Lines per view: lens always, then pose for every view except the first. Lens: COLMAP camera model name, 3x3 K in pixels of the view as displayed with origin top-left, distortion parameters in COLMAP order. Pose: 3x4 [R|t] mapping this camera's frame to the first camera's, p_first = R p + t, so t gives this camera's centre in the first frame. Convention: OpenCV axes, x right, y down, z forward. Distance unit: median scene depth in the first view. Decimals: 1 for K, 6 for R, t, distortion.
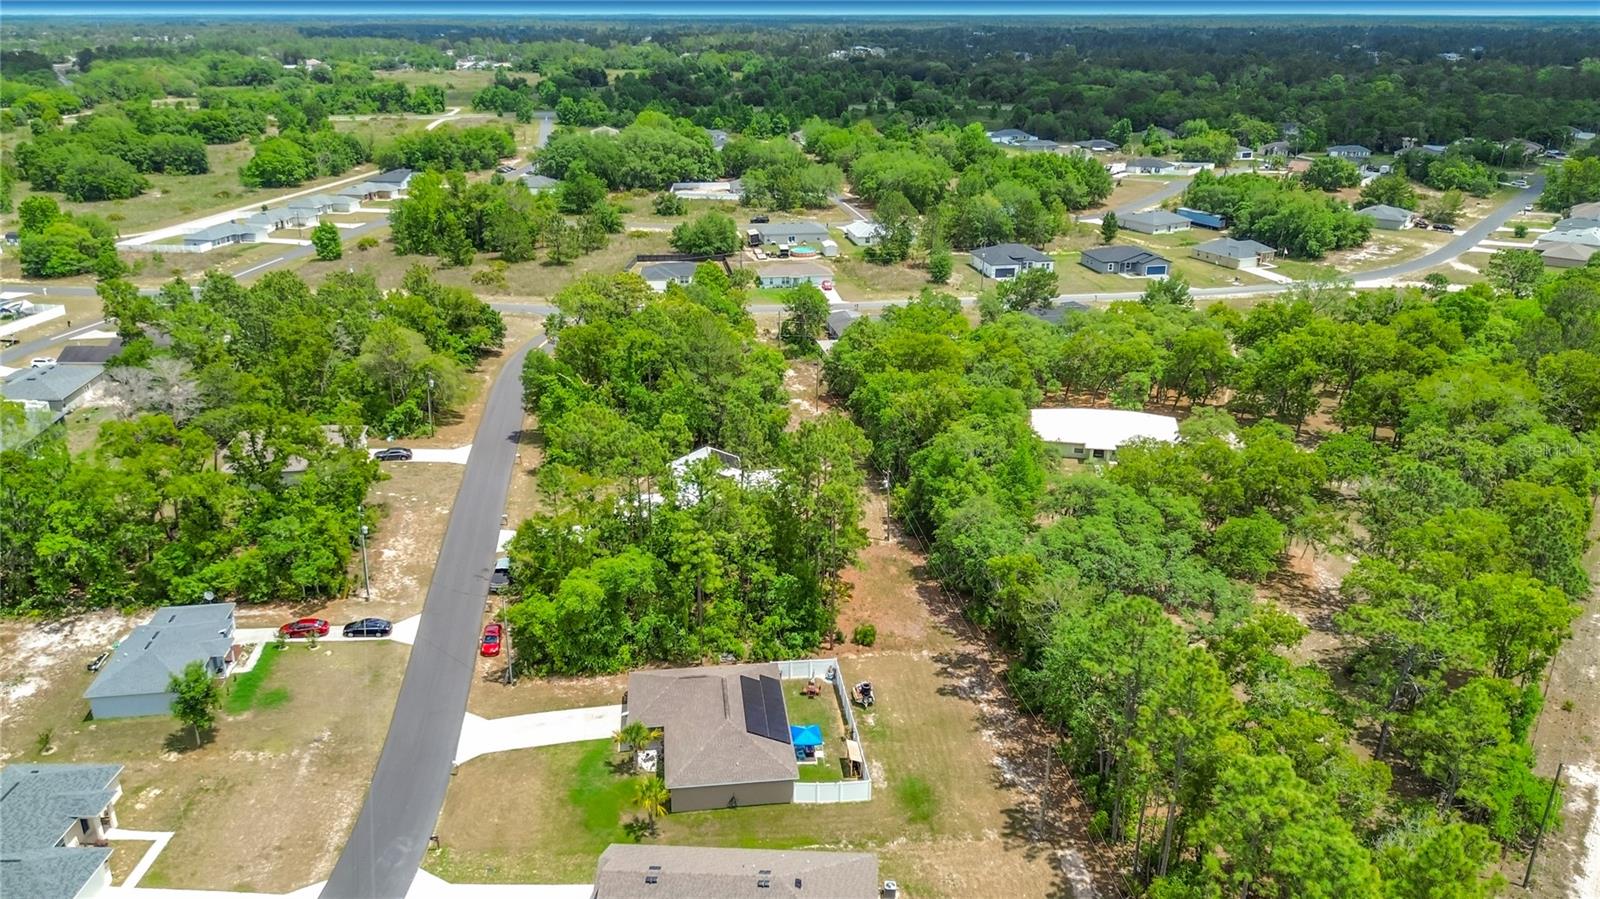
lens RADIAL K [[1250.4, 0, 800.0], [0, 1250.4, 449.5], [0, 0, 1]] dist [0.047257, -0.080144]
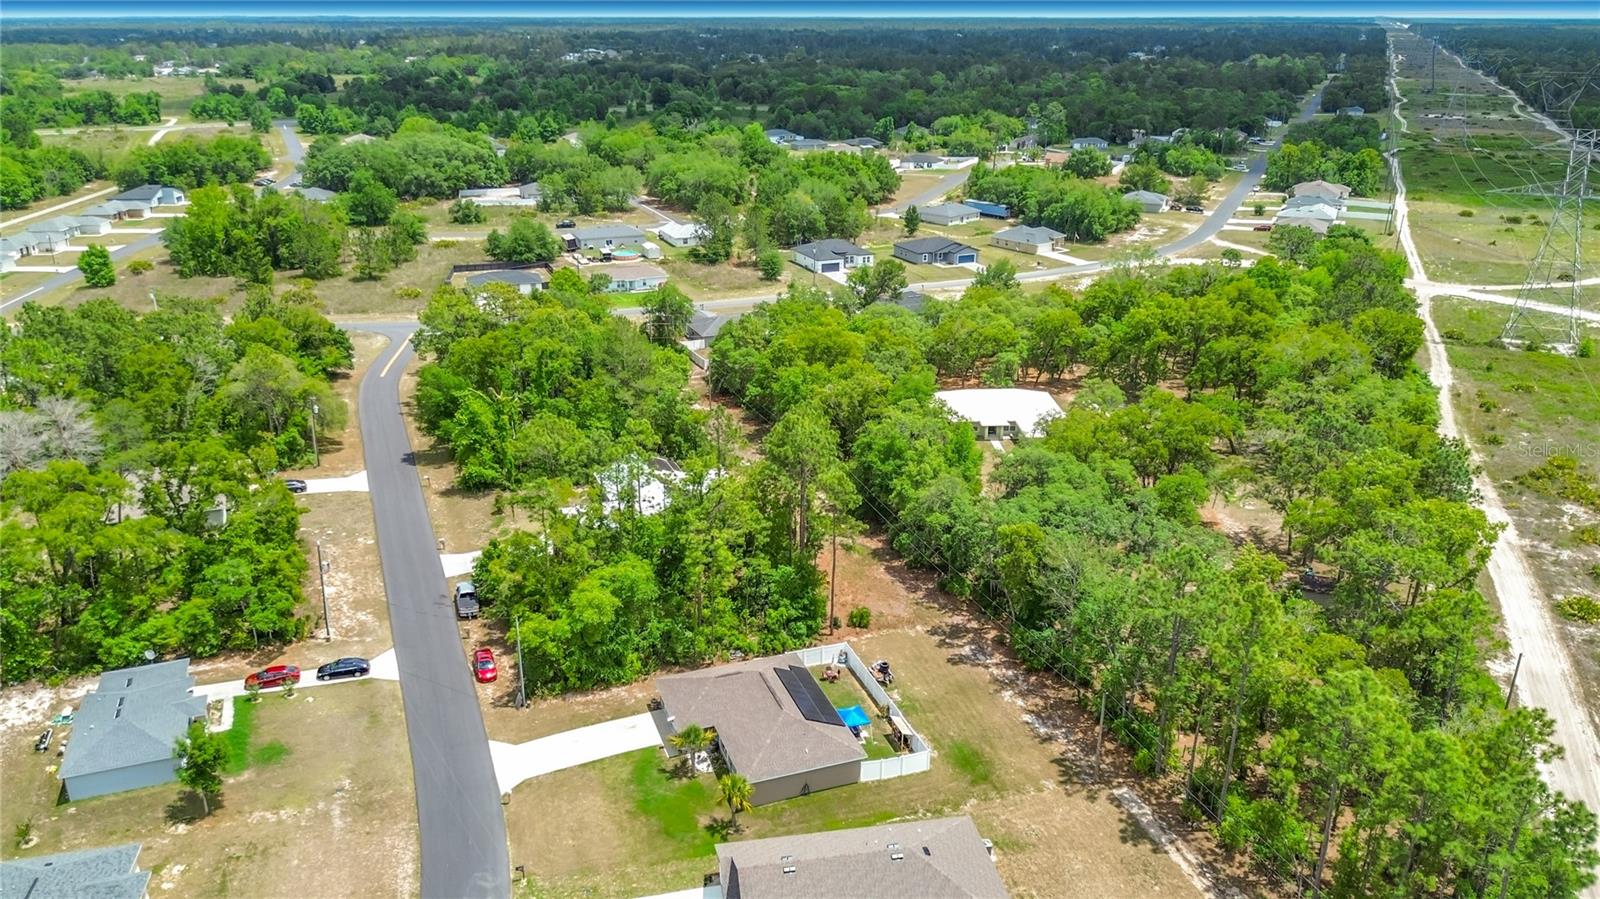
lens RADIAL K [[1250.4, 0, 800.0], [0, 1250.4, 449.5], [0, 0, 1]] dist [0.047257, -0.080144]
pose [[0.970596, -0.078520, 0.227550, -0.160708], [0.078977, 0.996851, 0.007112, -0.000679], [-0.227392, 0.011068, 0.973740, 0.004618]]
